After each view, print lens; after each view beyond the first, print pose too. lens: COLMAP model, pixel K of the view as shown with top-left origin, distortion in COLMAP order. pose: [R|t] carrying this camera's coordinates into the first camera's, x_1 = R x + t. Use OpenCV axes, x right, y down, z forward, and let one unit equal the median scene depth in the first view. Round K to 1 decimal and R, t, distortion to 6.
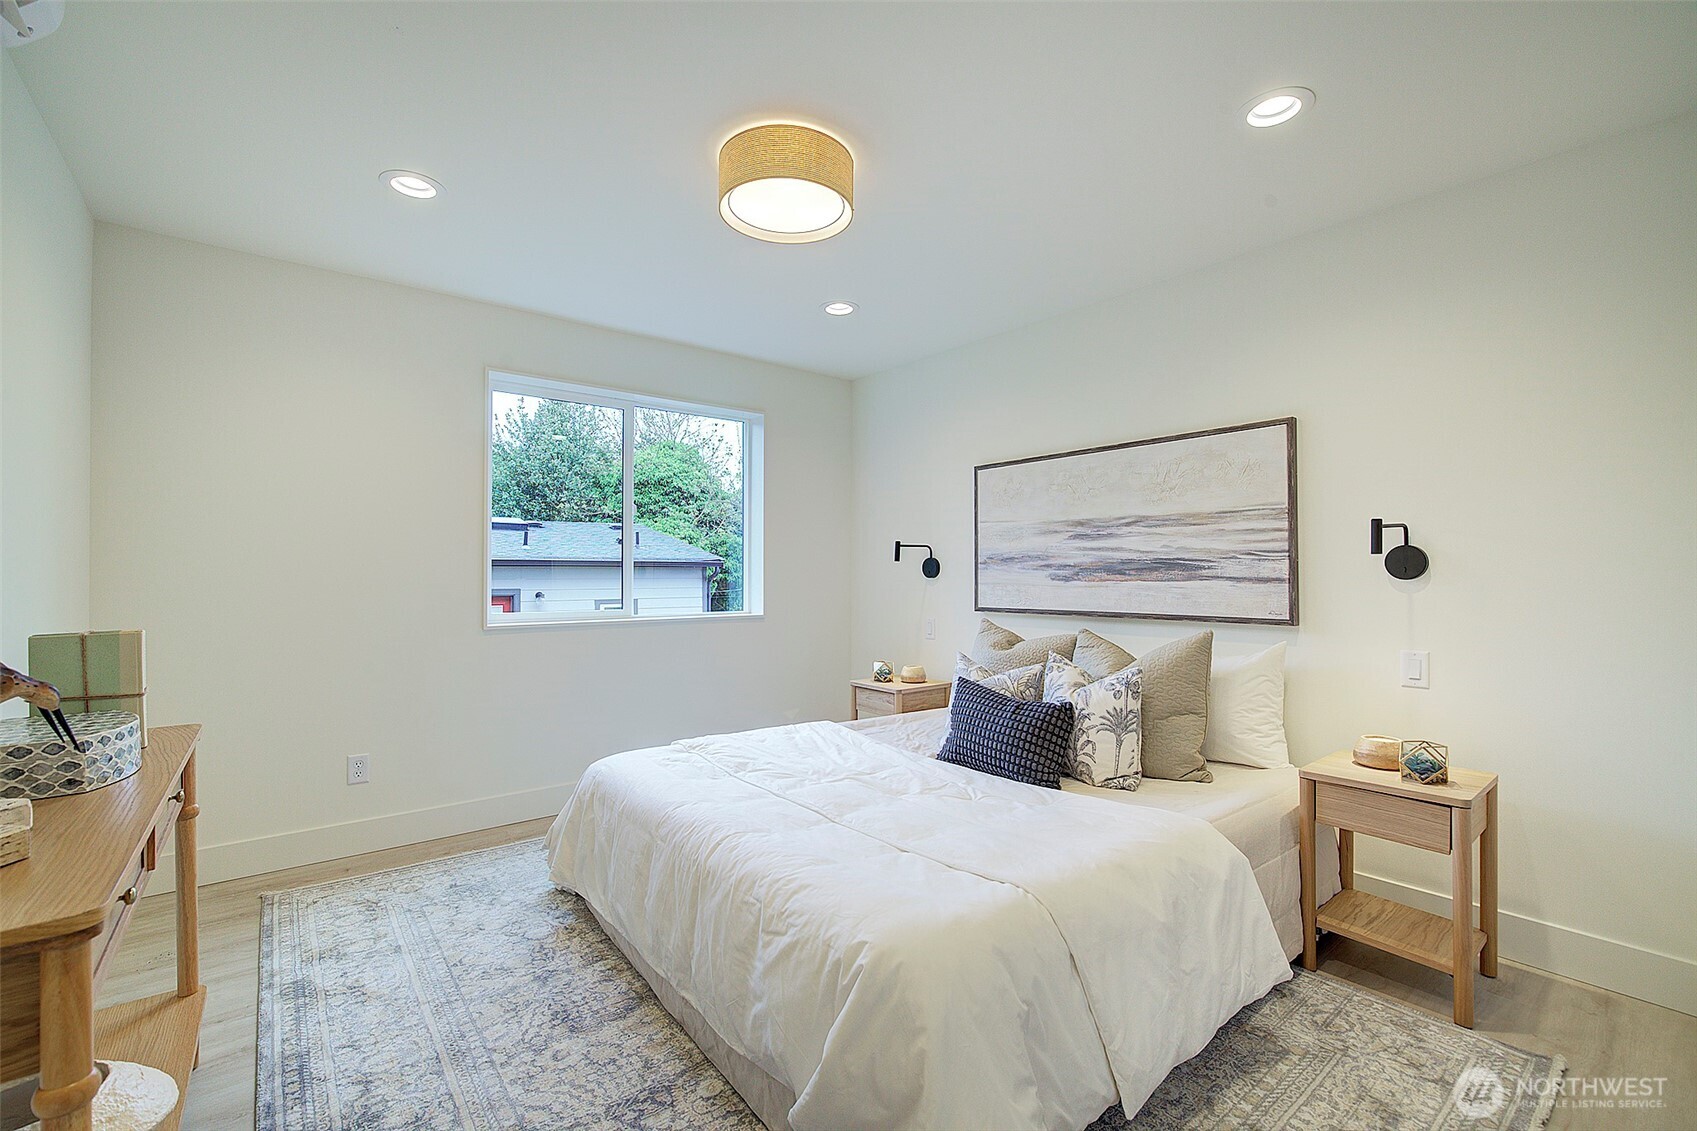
lens RADIAL K [[732.5, 0, 851.9], [0, 732.5, 565.6], [0, 0, 1]] dist [-0.013771, 0.001971]
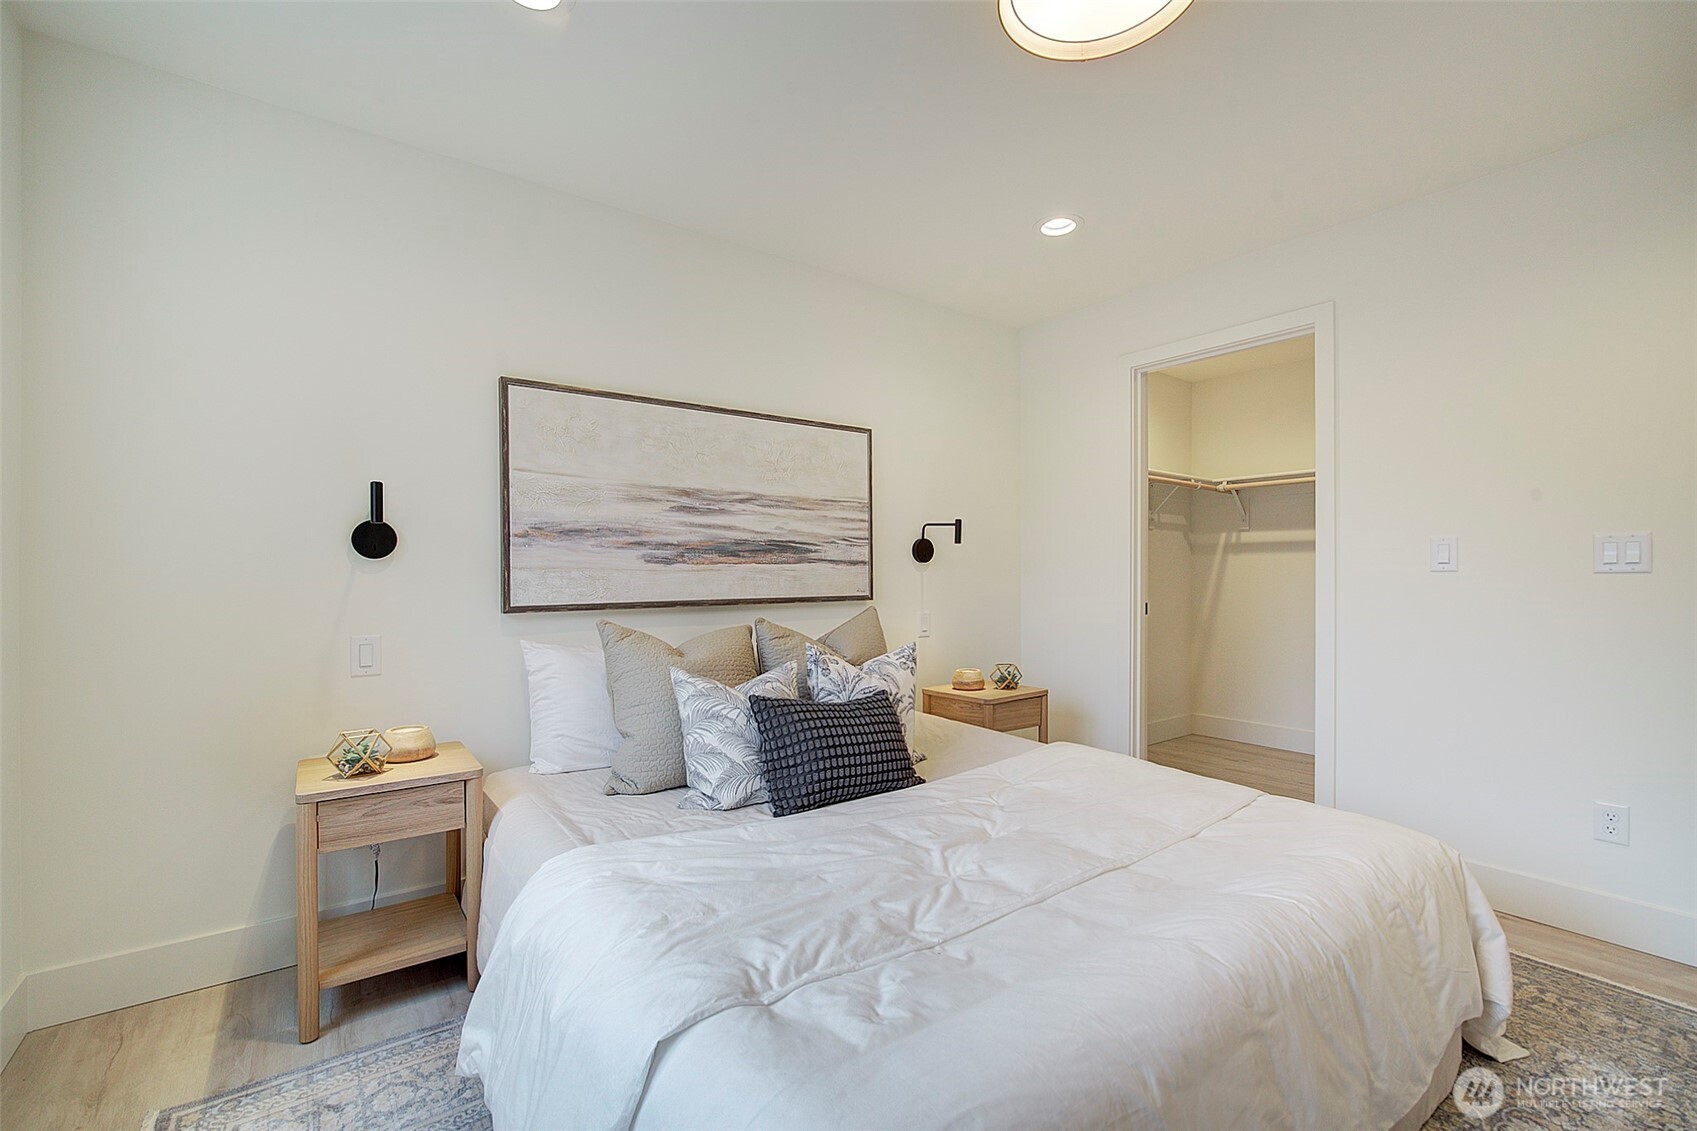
lens RADIAL K [[732.5, 0, 852.0], [0, 732.5, 572.2], [0, 0, 1]] dist [-0.013771, 0.001971]
pose [[0.030036, -0.000721, 0.999549, -0.524865], [-0.010059, 0.999949, 0.001023, 0.029313], [-0.999498, -0.010085, 0.030027, 0.835873]]
